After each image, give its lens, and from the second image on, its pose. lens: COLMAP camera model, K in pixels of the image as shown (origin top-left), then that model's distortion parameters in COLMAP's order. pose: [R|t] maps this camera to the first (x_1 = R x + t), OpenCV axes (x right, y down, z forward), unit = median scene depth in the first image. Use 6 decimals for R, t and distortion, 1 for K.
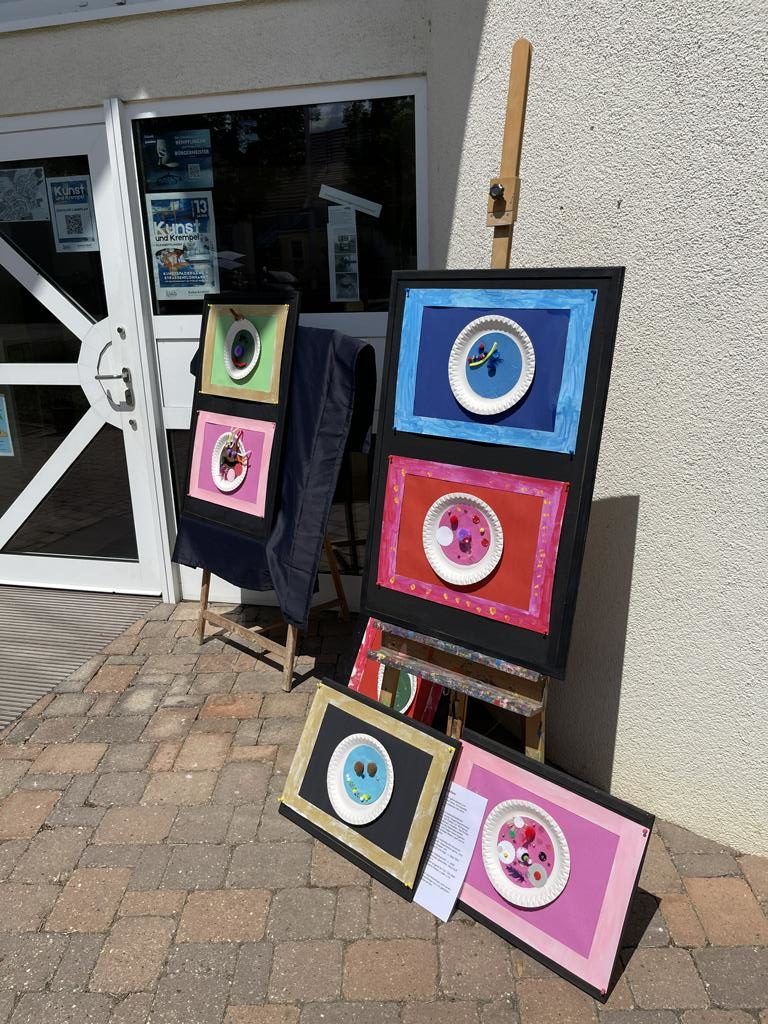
lens RADIAL K [[781.0, 0, 385.0], [0, 781.0, 518.0], [0, 0, 1]] dist [0.014533, -0.000560]
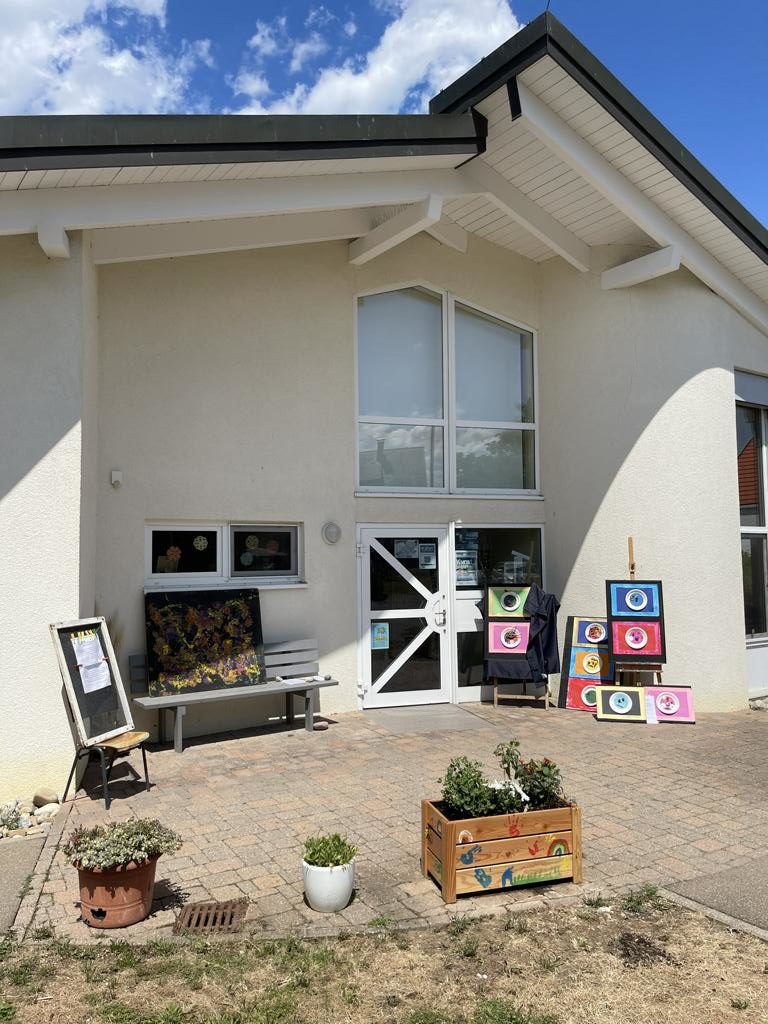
lens RADIAL K [[756.6, 0, 381.8], [0, 756.6, 511.1], [0, 0, 1]] dist [0.002817, -0.000839]
pose [[0.860706, 0.049900, 0.506650, -2.101565], [0.134005, 0.937884, -0.320024, 0.333442], [-0.491149, 0.343340, 0.800556, -1.244795]]
